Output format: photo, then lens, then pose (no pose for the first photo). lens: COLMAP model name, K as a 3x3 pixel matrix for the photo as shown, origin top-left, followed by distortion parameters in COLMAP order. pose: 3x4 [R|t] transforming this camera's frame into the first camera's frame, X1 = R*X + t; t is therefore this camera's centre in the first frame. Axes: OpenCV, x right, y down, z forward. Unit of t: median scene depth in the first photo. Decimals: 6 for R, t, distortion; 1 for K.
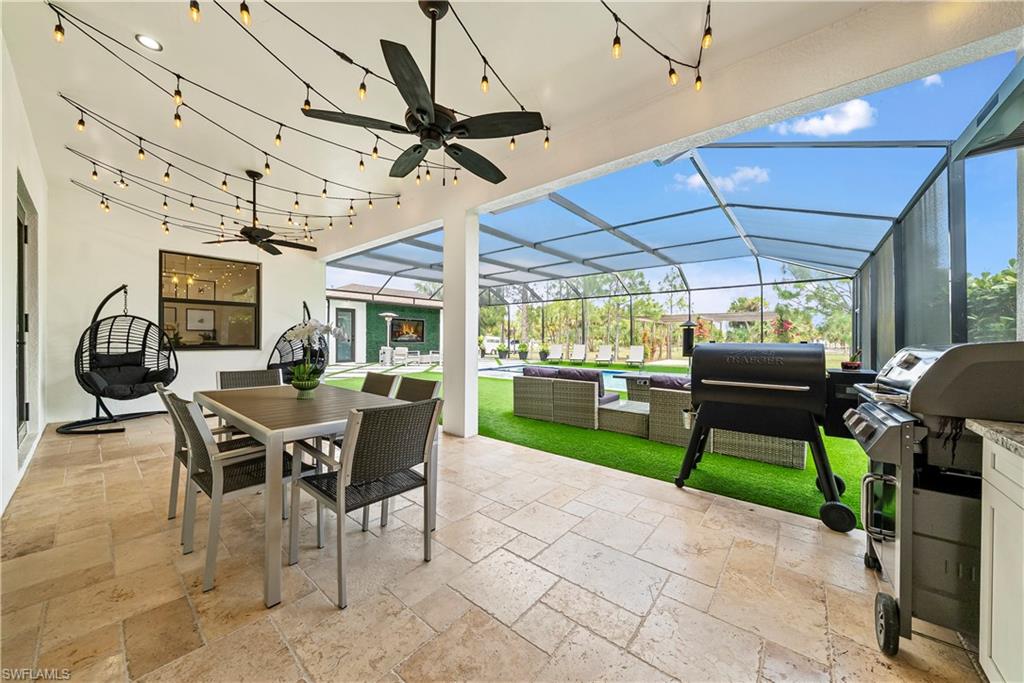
lens RADIAL K [[355.0, 0, 519.2], [0, 355.0, 338.6], [0, 0, 1]] dist [0.000281, 0.000087]
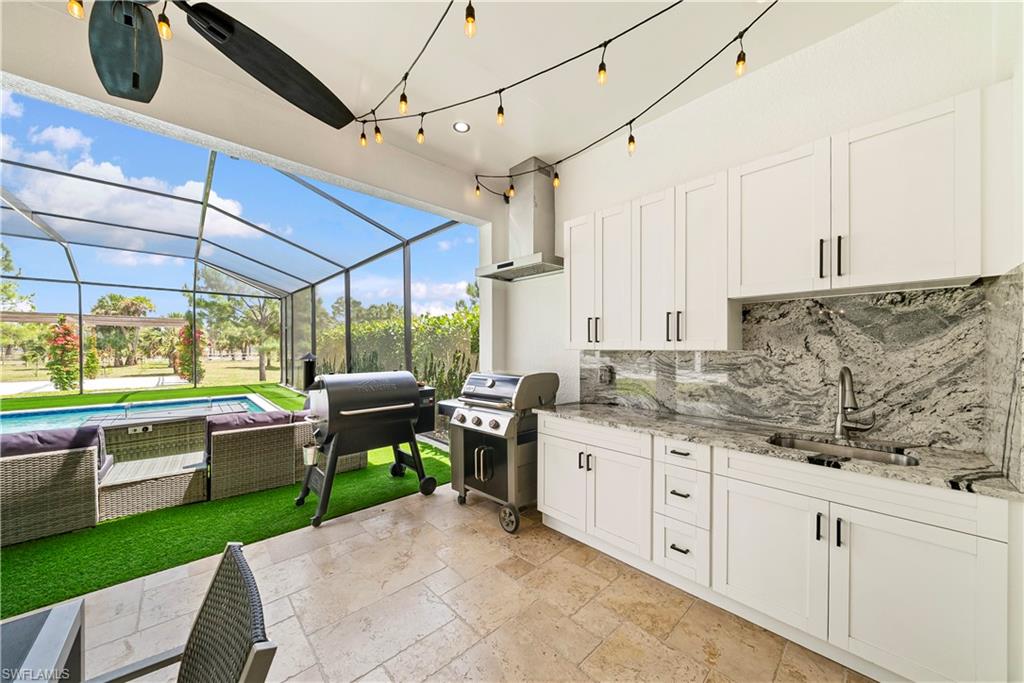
lens RADIAL K [[352.9, 0, 514.2], [0, 352.9, 346.6], [0, 0, 1]] dist [-0.006952, -0.000072]
pose [[0.130241, -0.002117, 0.991480, -0.434930], [-0.001707, 0.999996, 0.002359, -0.076939], [-0.991481, -0.001999, 0.130237, 0.344547]]
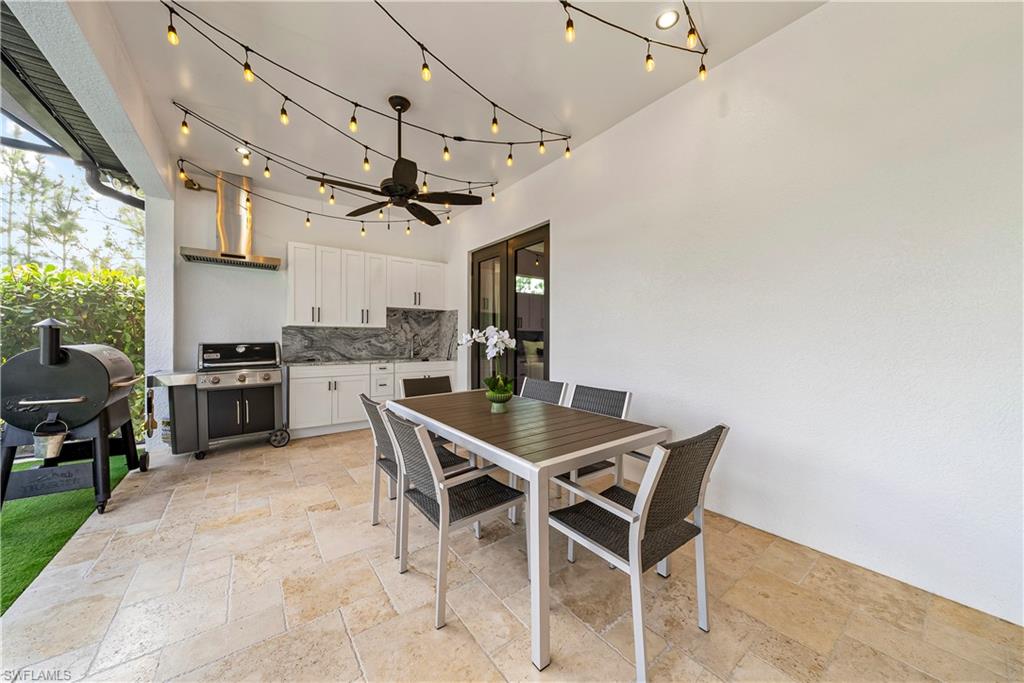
lens RADIAL K [[355.0, 0, 519.2], [0, 355.0, 338.6], [0, 0, 1]] dist [0.000281, 0.000087]
pose [[-0.973270, -0.009083, 0.229486, -0.799795], [-0.009374, 0.999956, -0.000176, -0.008237], [-0.229474, -0.002322, -0.973312, 1.850526]]
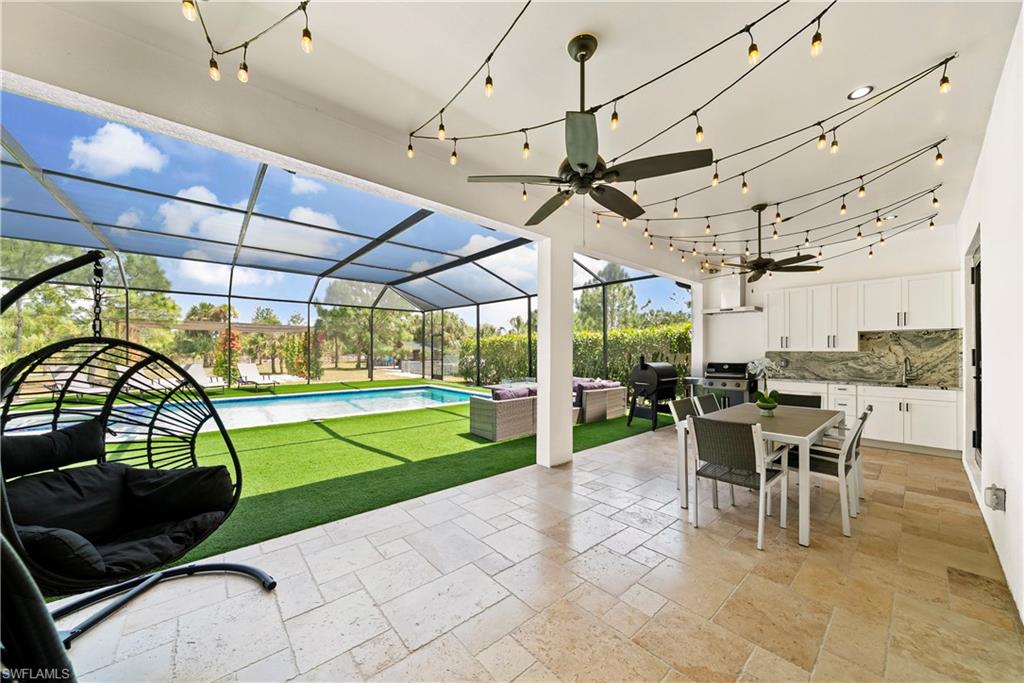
lens RADIAL K [[360.4, 0, 515.6], [0, 360.4, 347.7], [0, 0, 1]] dist [-0.001264, -0.000047]
pose [[0.156958, 0.002563, 0.987602, -2.089817], [-0.001066, 0.999996, -0.002426, -0.081764], [-0.987605, -0.000672, 0.156961, 1.709854]]
